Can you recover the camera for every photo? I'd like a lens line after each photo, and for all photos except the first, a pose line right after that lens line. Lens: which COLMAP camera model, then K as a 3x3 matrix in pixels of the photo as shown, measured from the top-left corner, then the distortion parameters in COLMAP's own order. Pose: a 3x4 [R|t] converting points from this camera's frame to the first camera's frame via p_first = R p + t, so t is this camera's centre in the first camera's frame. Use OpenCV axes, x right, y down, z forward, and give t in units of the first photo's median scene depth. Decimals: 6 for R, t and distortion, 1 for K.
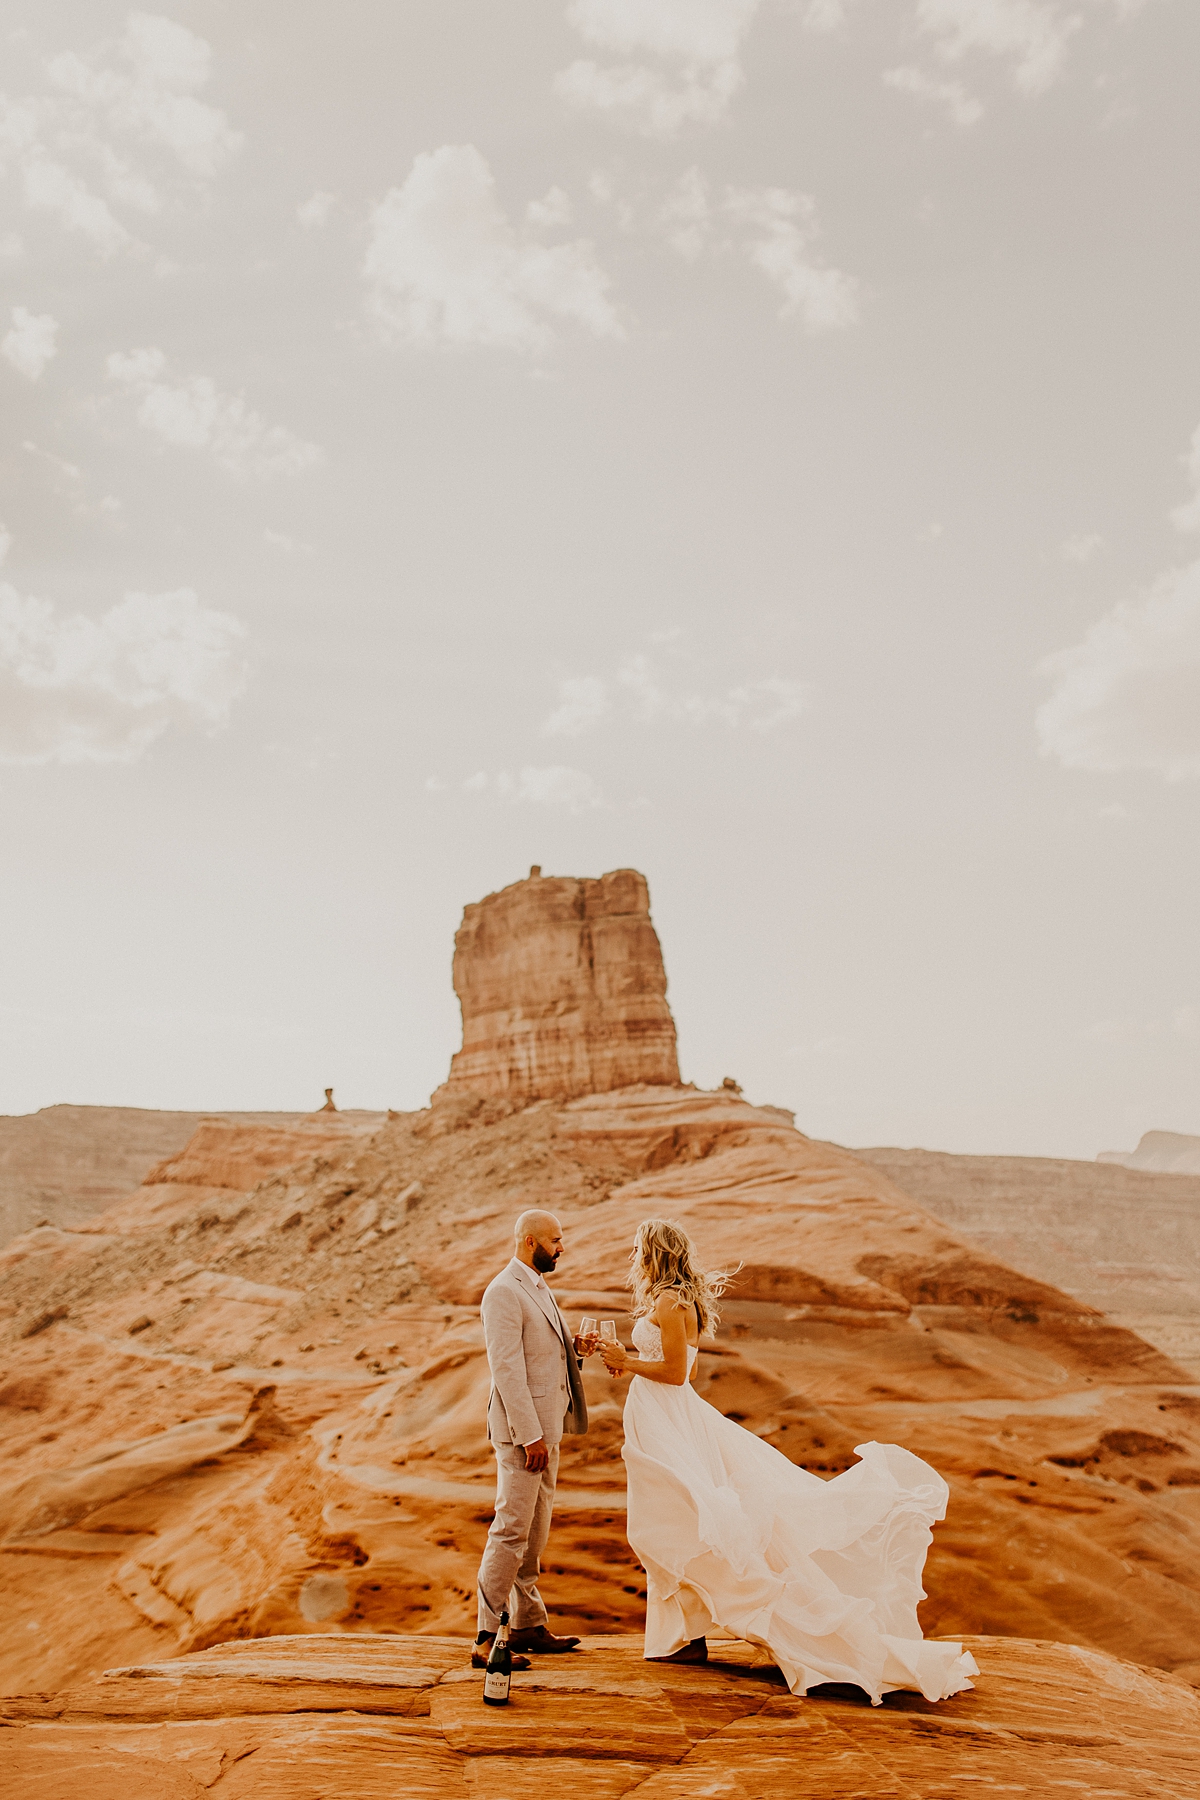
lens RADIAL K [[1708.3, 0, 600.0], [0, 1708.3, 900.0], [0, 0, 1]] dist [0.010081, -0.002533]
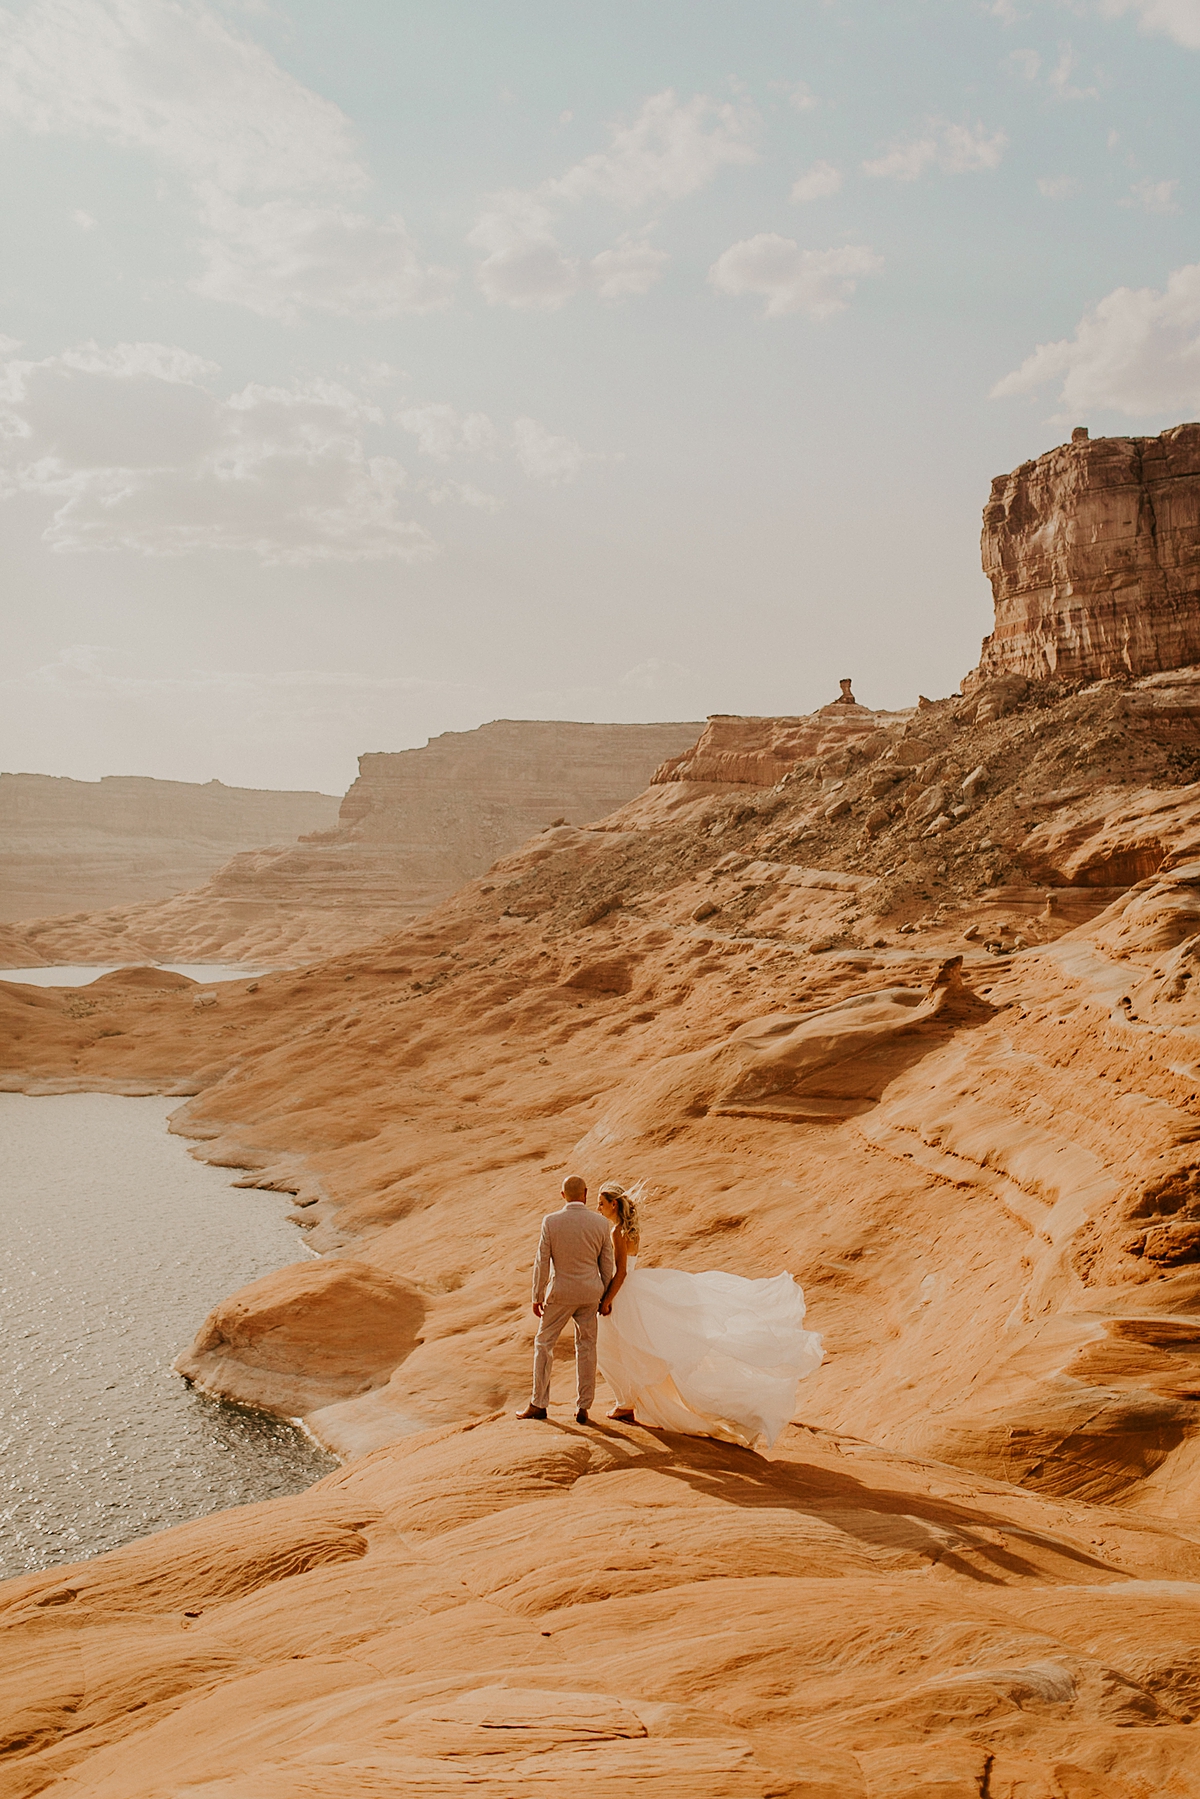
lens RADIAL K [[1687.6, 0, 632.7], [0, 1687.6, 831.2], [0, 0, 1]] dist [0.002311, 0.000416]
pose [[0.983523, -0.014216, -0.180221, -0.133634], [0.046174, 0.983592, 0.174400, 0.027665], [0.174785, -0.179848, 0.968042, 0.043713]]
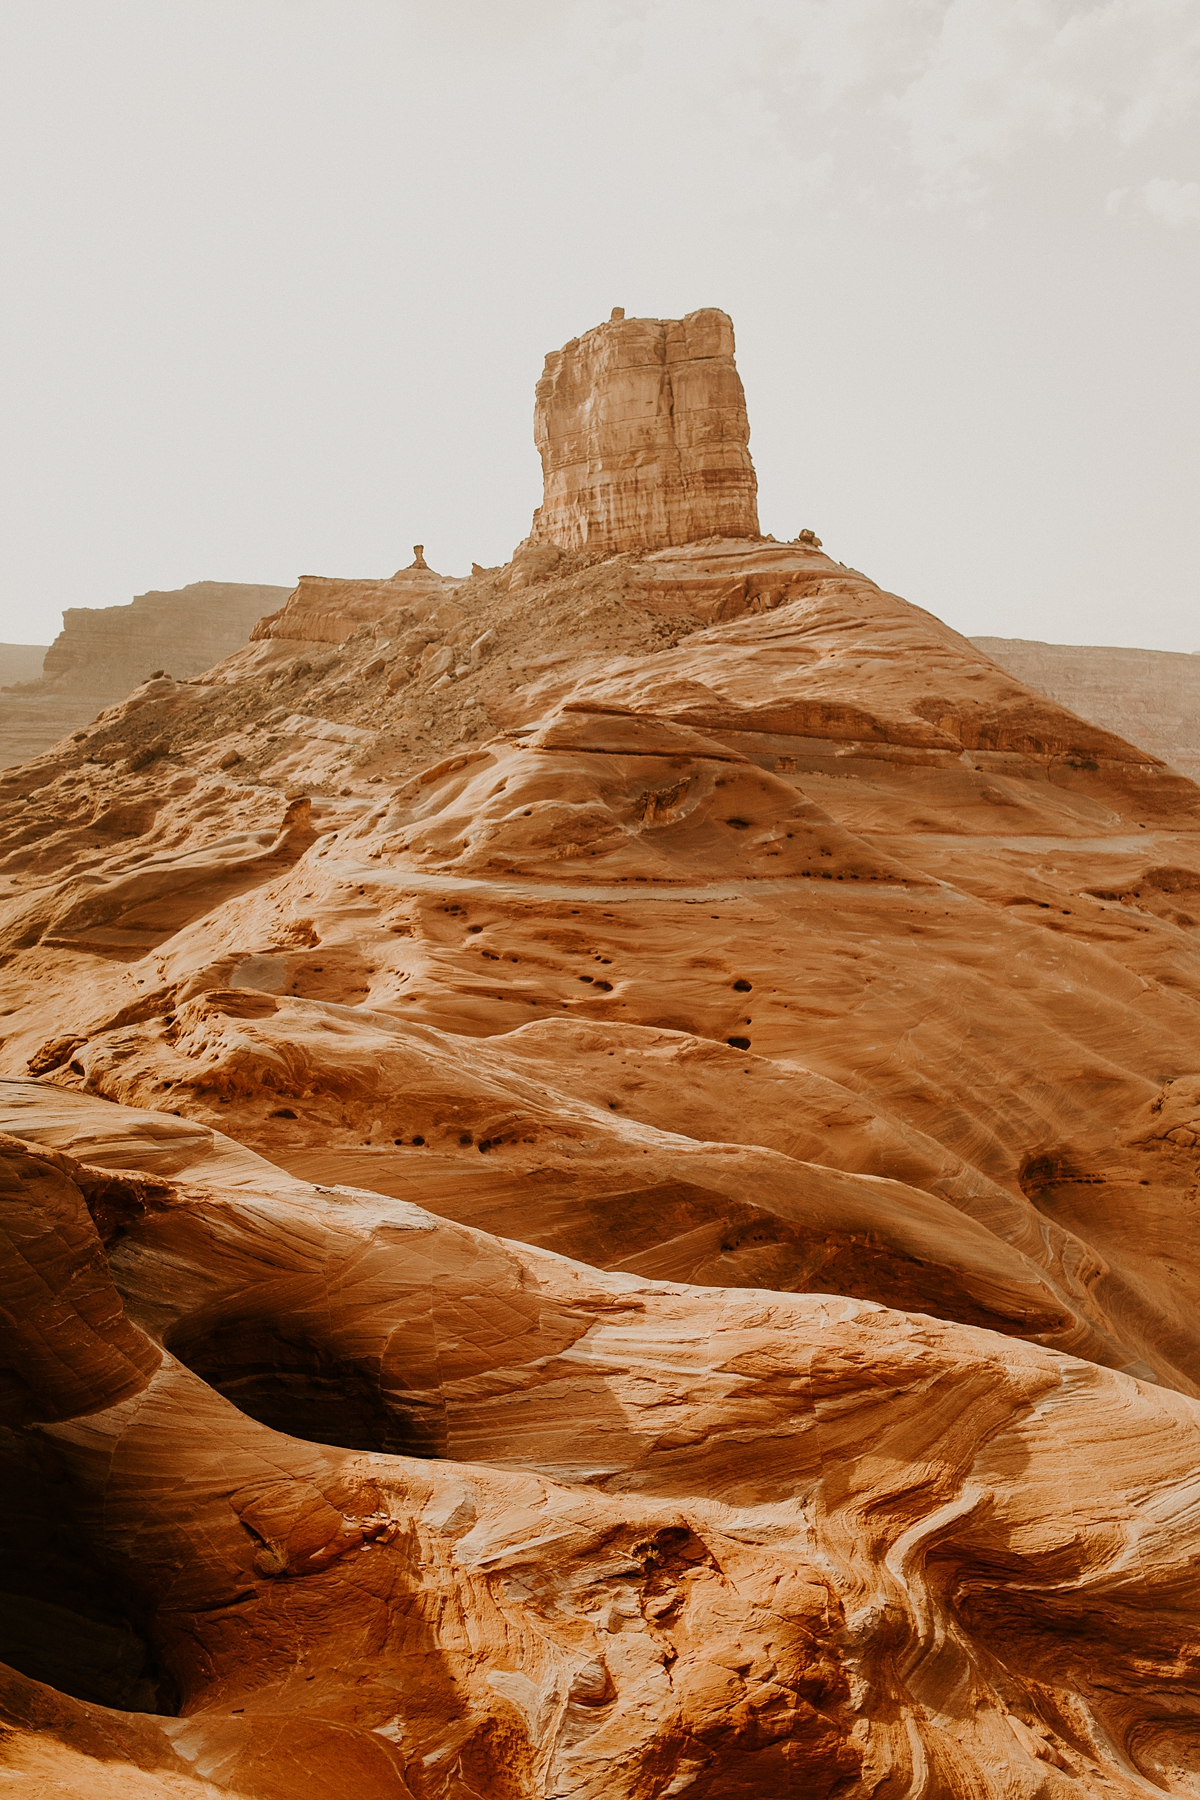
lens RADIAL K [[1554.2, 0, 627.5], [0, 1554.2, 873.2], [0, 0, 1]] dist [-0.002412, -0.001076]
pose [[0.997583, 0.025631, -0.064583, 0.037948], [-0.006411, 0.959465, 0.281753, 0.045090], [0.069187, -0.280658, 0.957311, 0.086230]]
